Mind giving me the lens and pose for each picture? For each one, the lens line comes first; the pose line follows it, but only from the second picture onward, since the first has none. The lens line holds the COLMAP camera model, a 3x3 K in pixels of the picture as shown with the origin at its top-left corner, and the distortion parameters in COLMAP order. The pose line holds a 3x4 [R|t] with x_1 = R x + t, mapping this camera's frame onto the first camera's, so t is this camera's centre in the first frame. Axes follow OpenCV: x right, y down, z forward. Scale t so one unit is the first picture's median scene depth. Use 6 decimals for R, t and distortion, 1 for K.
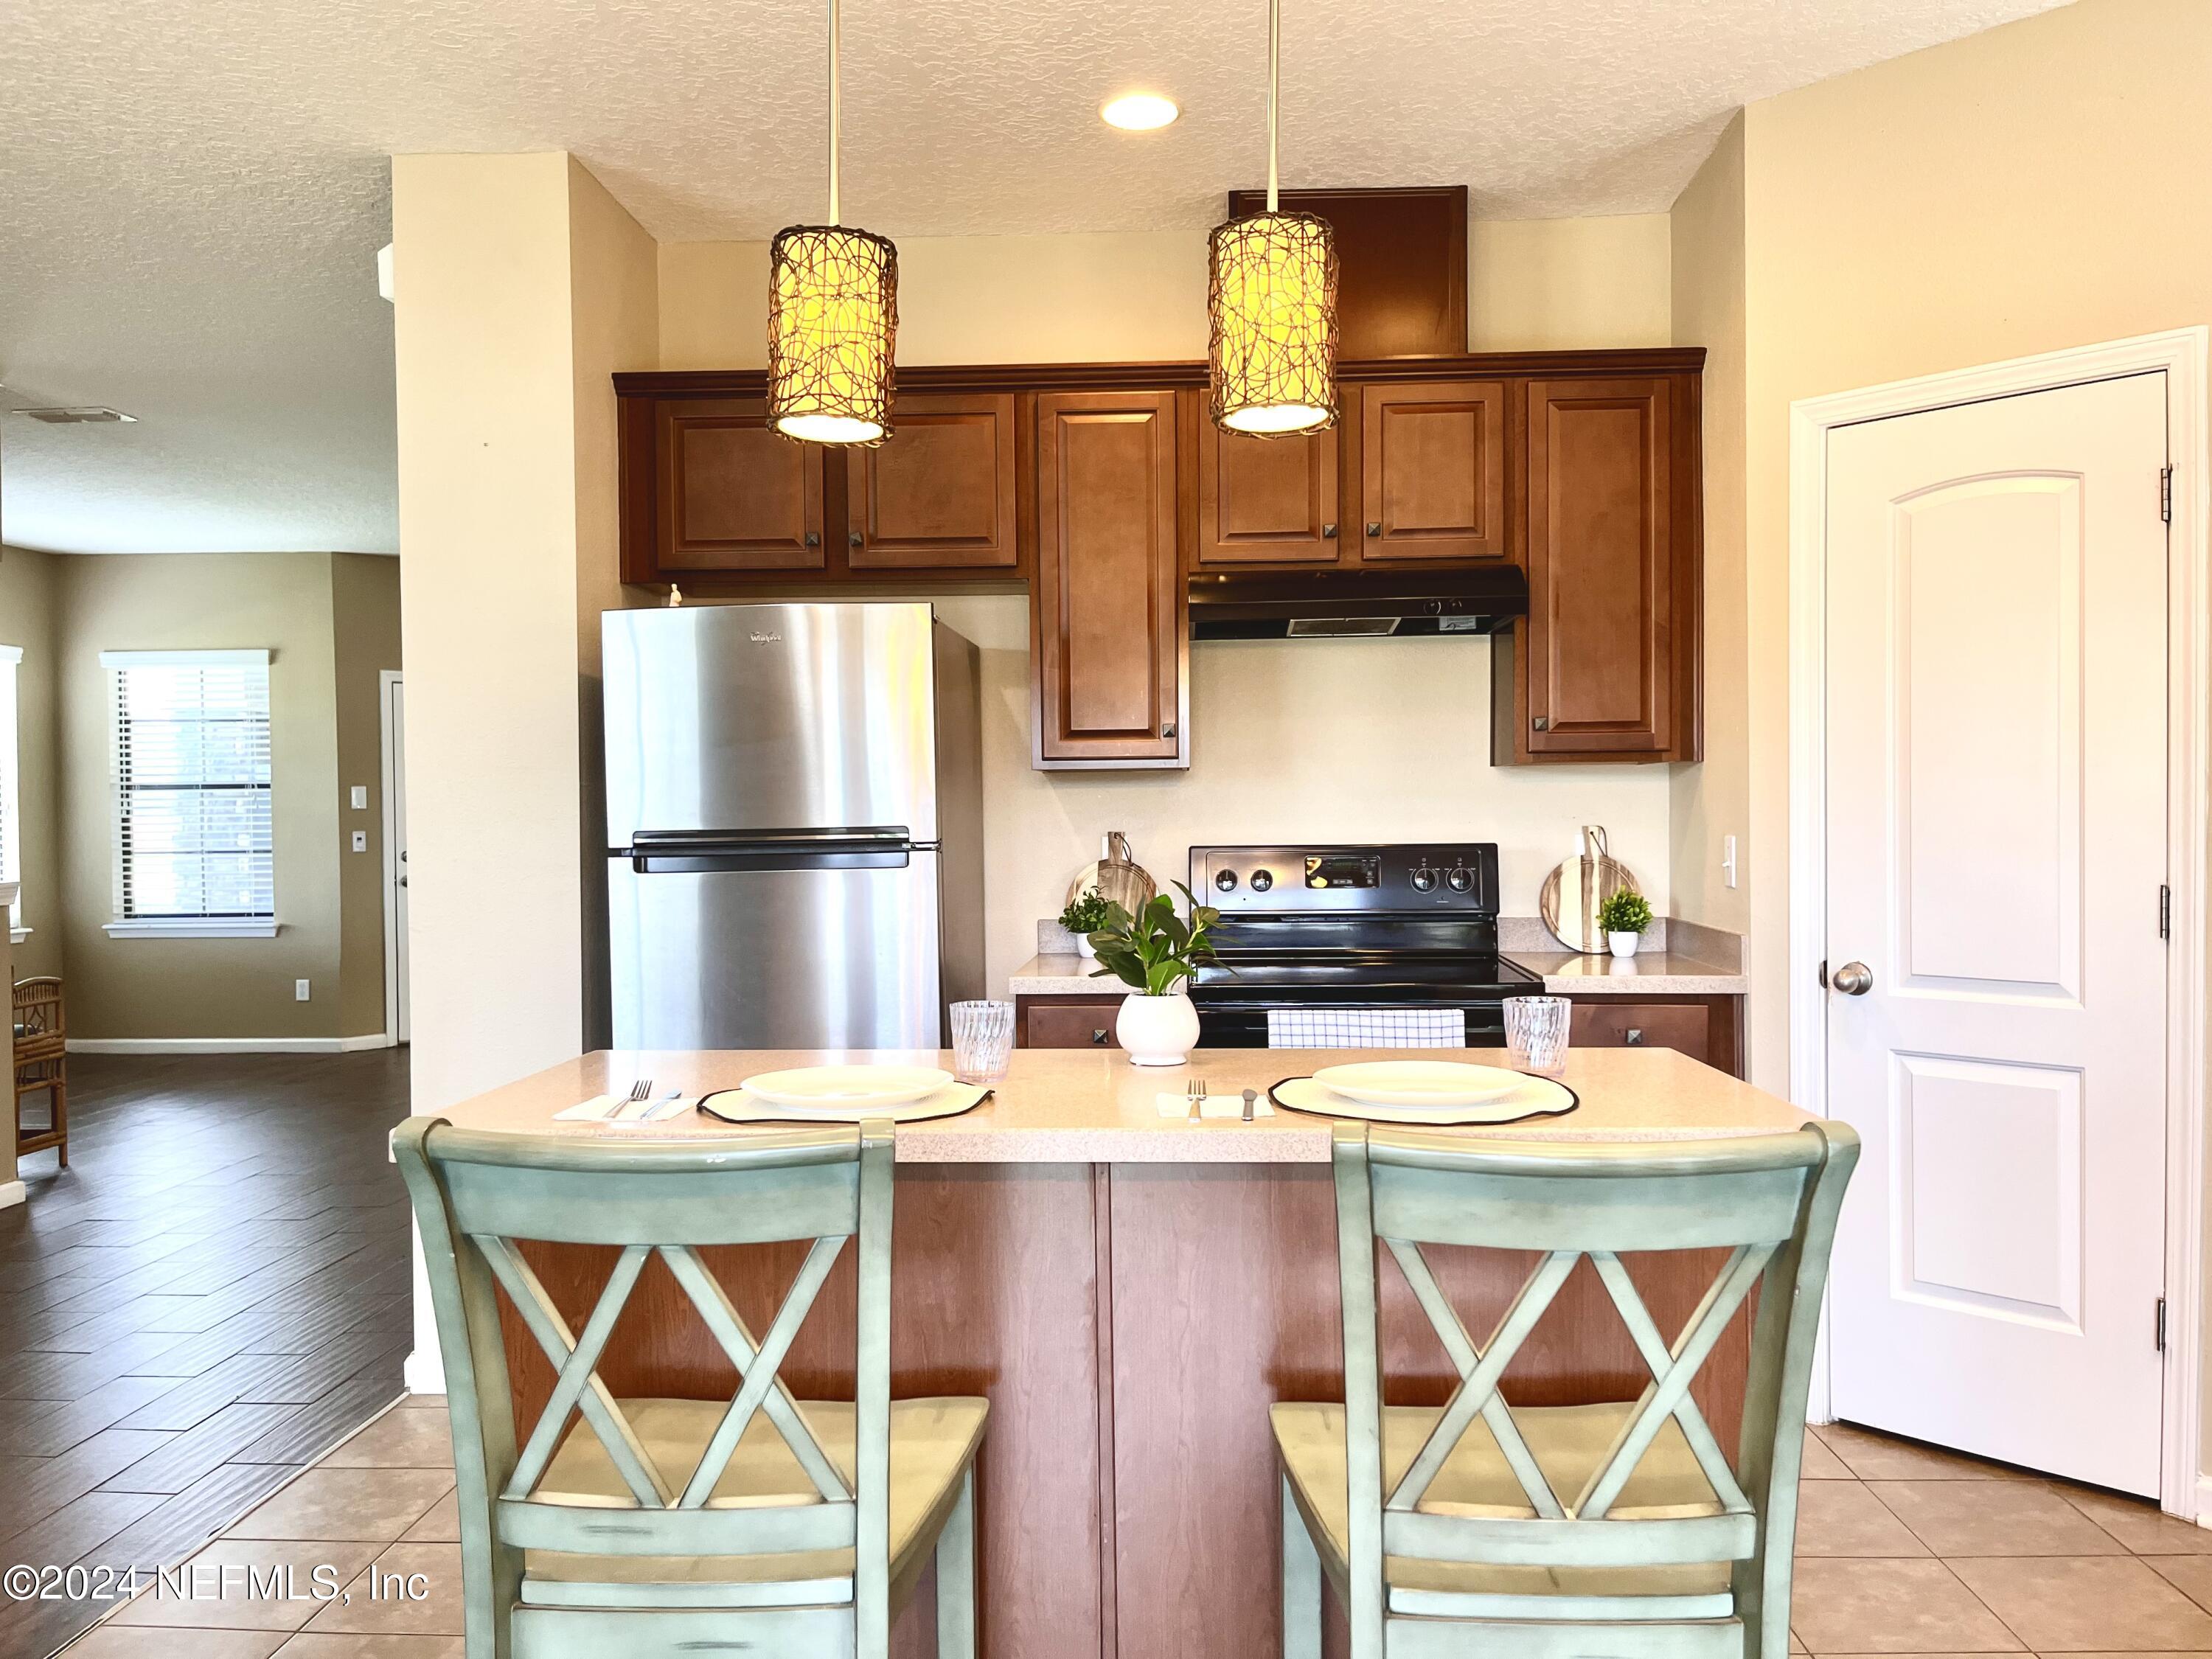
lens RADIAL K [[1683.9, 0, 1106.0], [0, 1683.9, 829.5], [0, 0, 1]] dist [-0.002239, -0.008507]
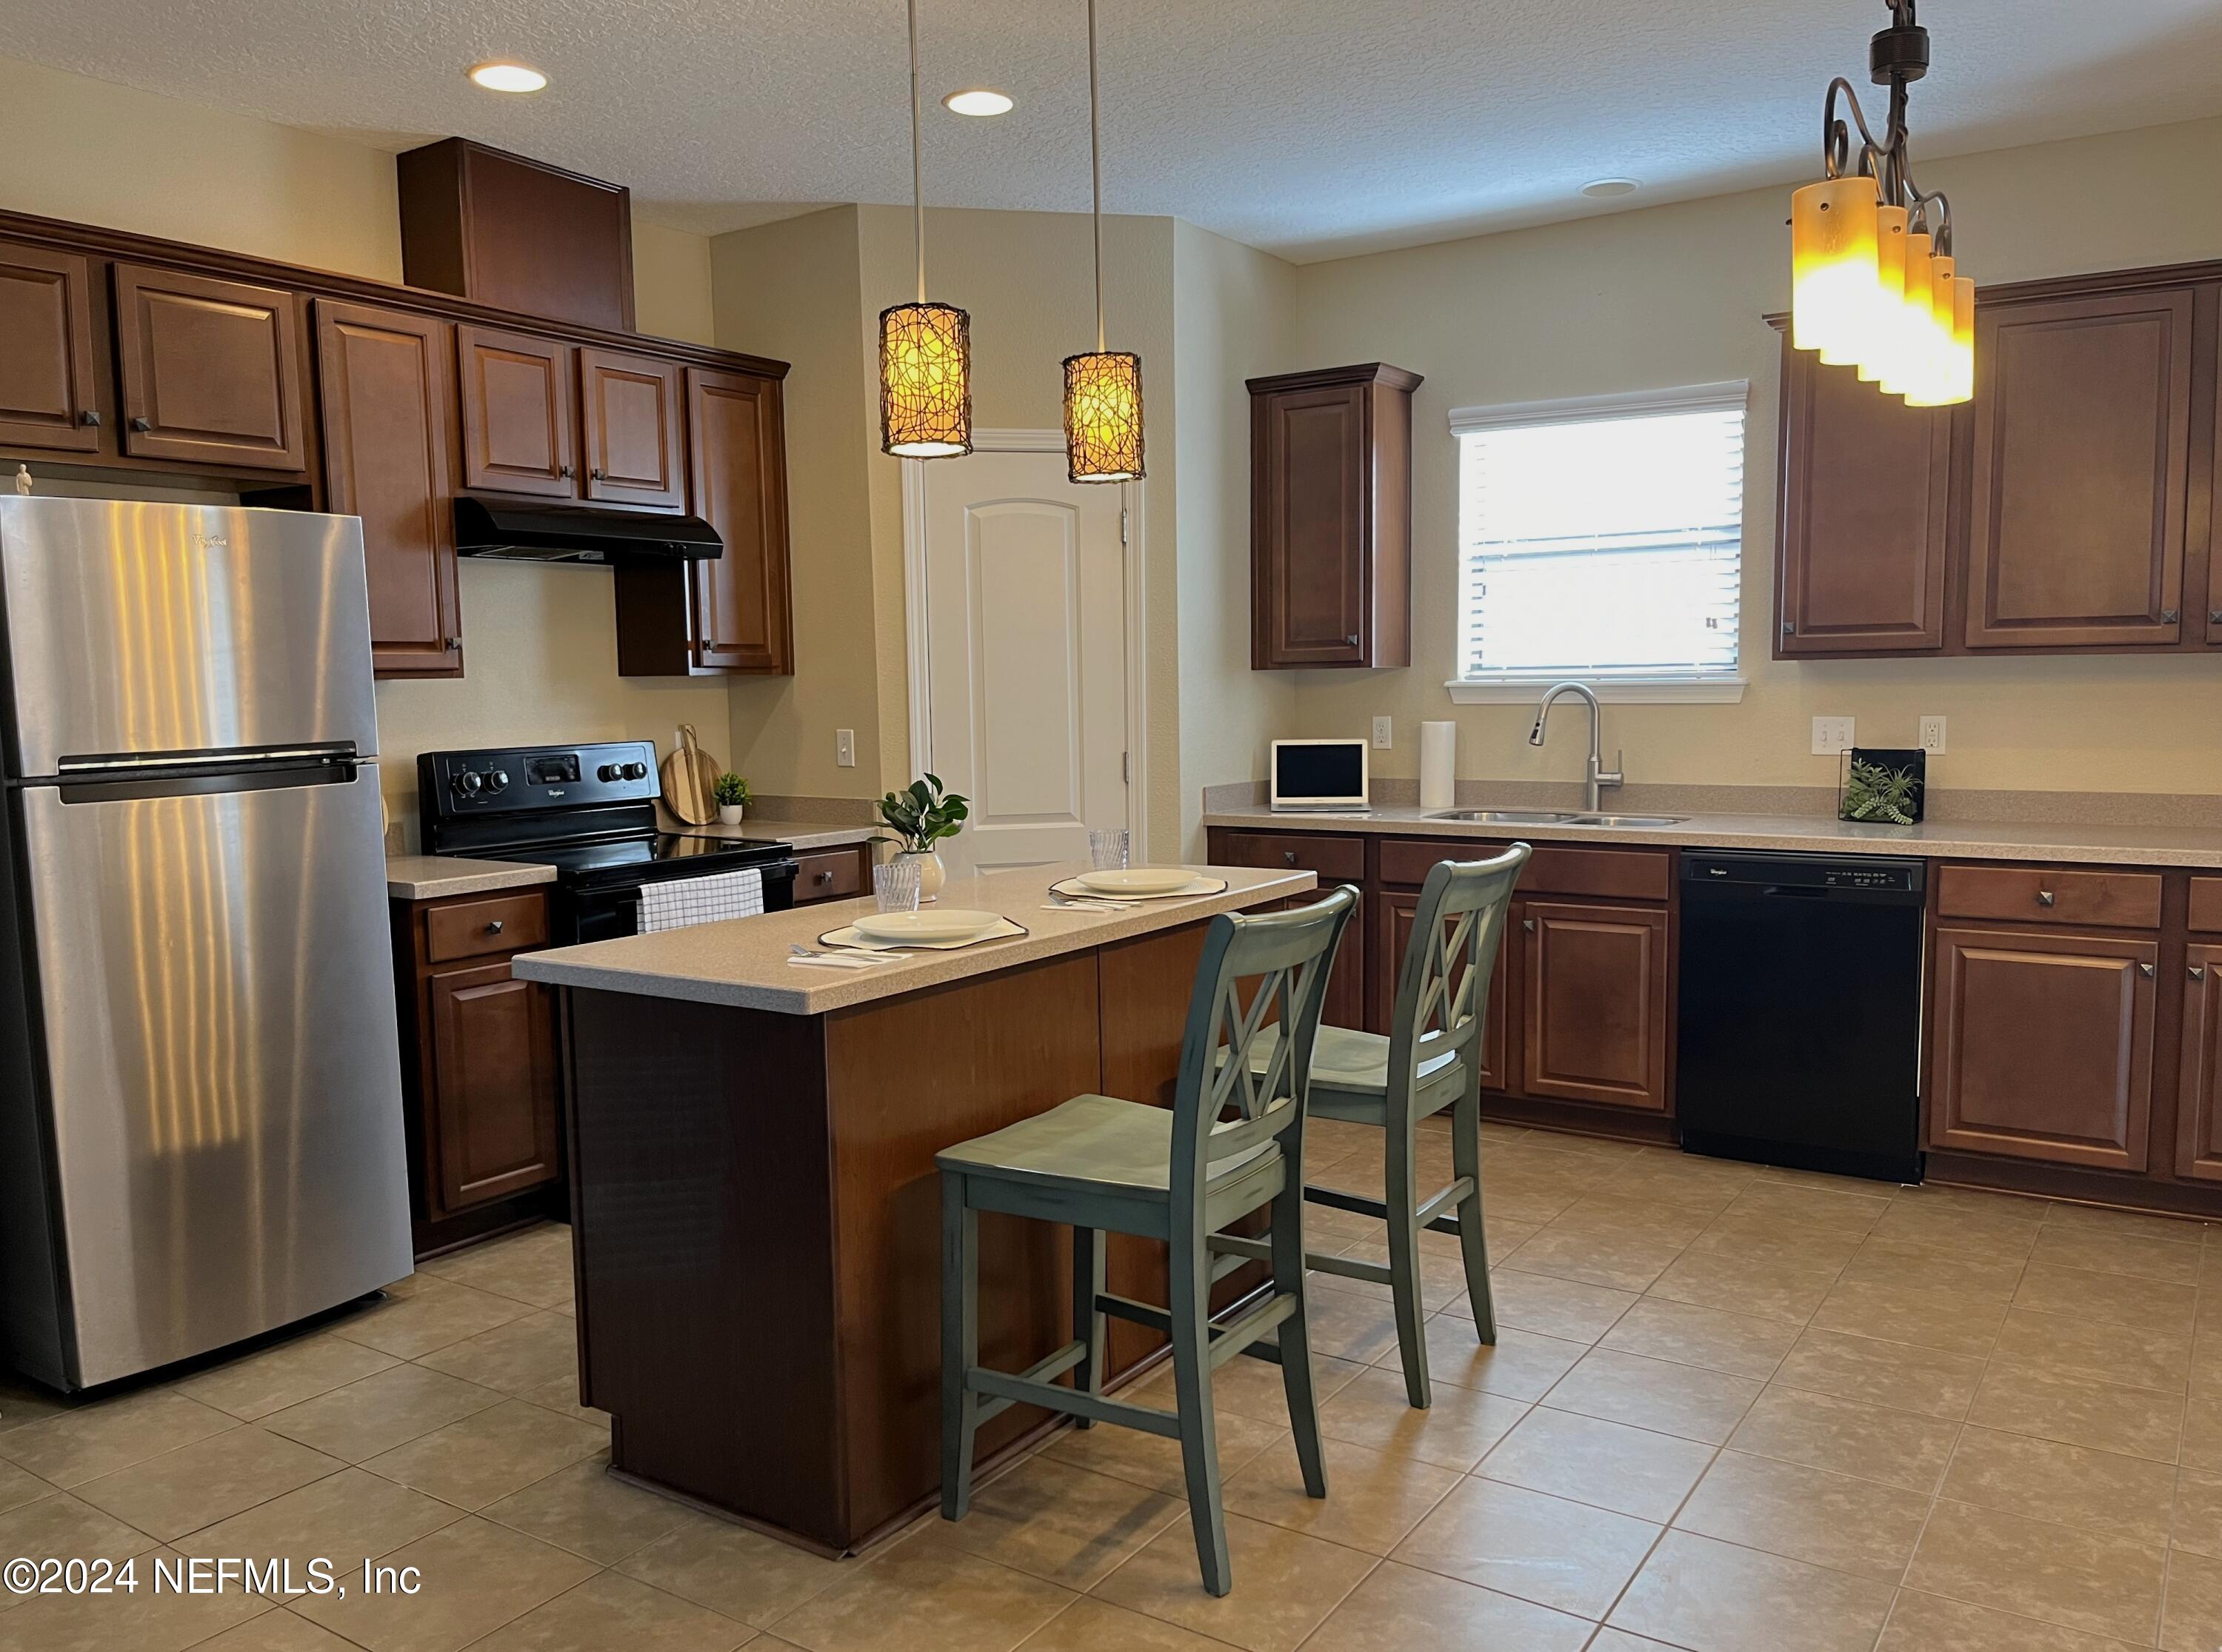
lens RADIAL K [[1694.6, 0, 1108.0], [0, 1694.6, 859.7], [0, 0, 1]] dist [0.003065, 0.001578]
pose [[0.514577, -0.090166, 0.852690, -0.751501], [0.015047, 0.995252, 0.096160, -0.021590], [-0.857312, -0.036651, 0.513490, 0.083720]]
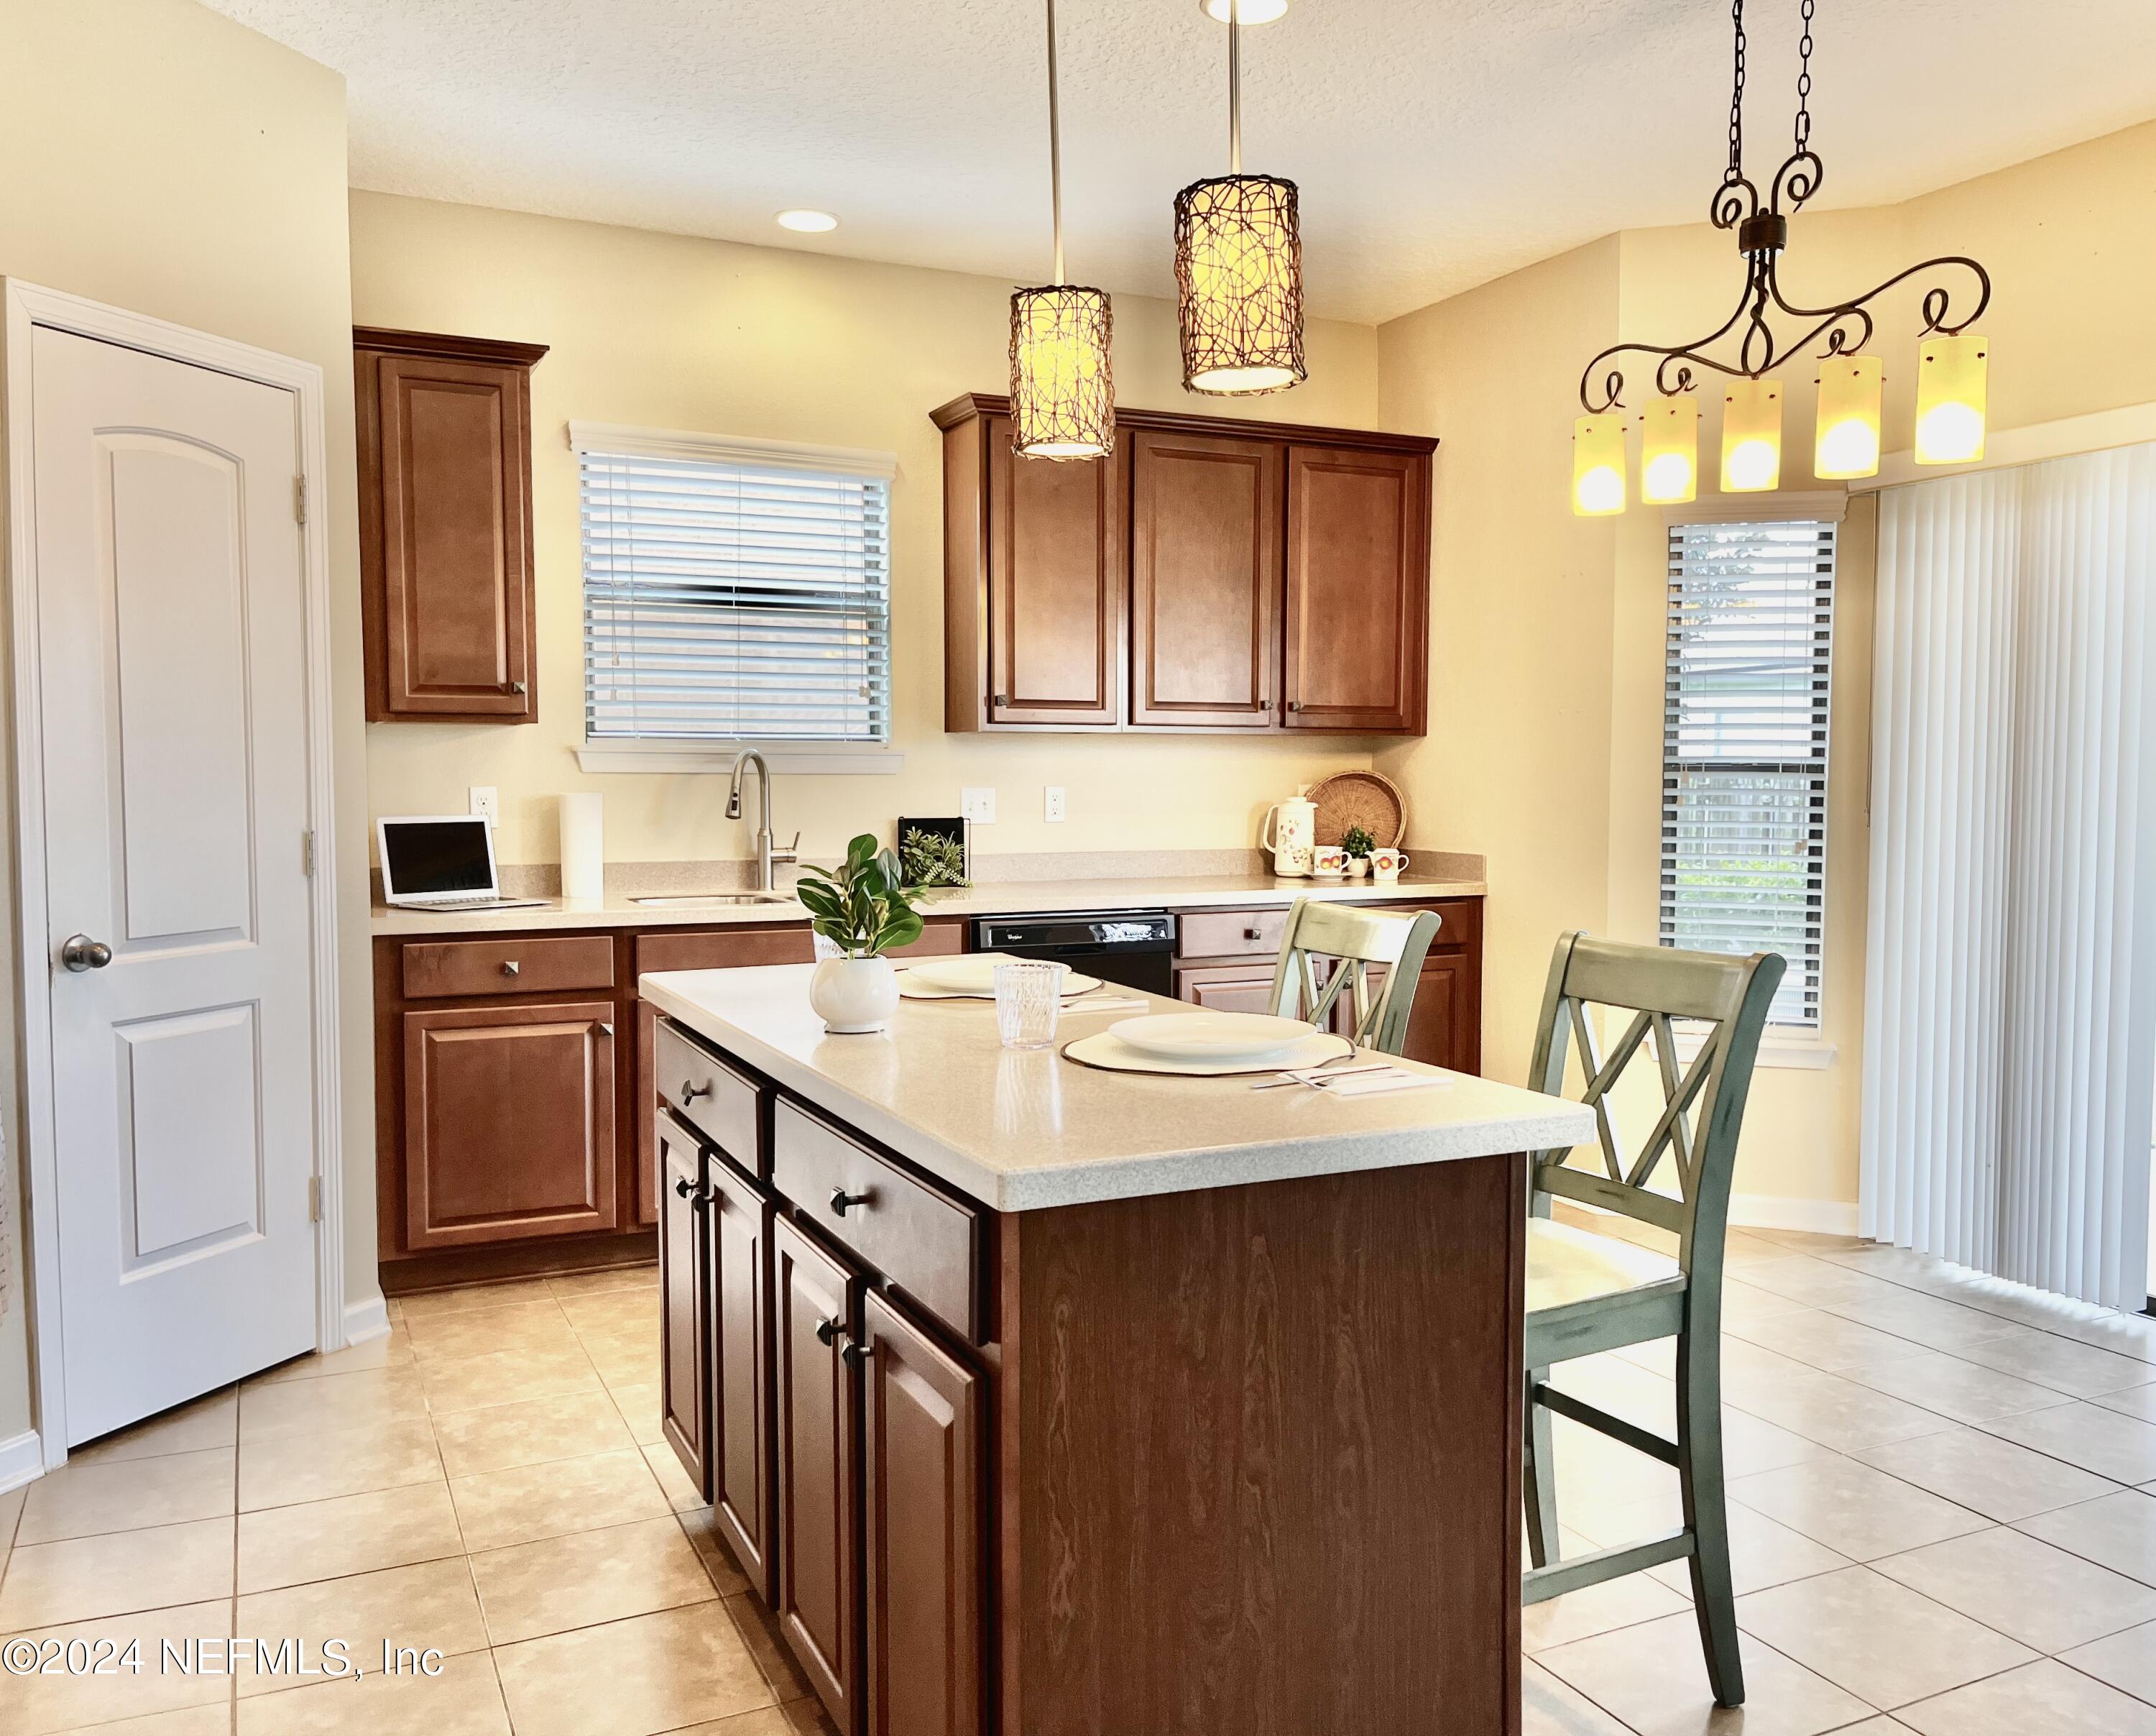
lens RADIAL K [[1721.1, 0, 1078.0], [0, 1721.1, 868.0], [0, 0, 1]] dist [0.005077, 0.000192]
pose [[-0.472620, -0.038953, 0.880405, -0.588612], [0.008785, 0.998765, 0.048905, 0.002809], [-0.881223, 0.030848, -0.471694, 0.916740]]
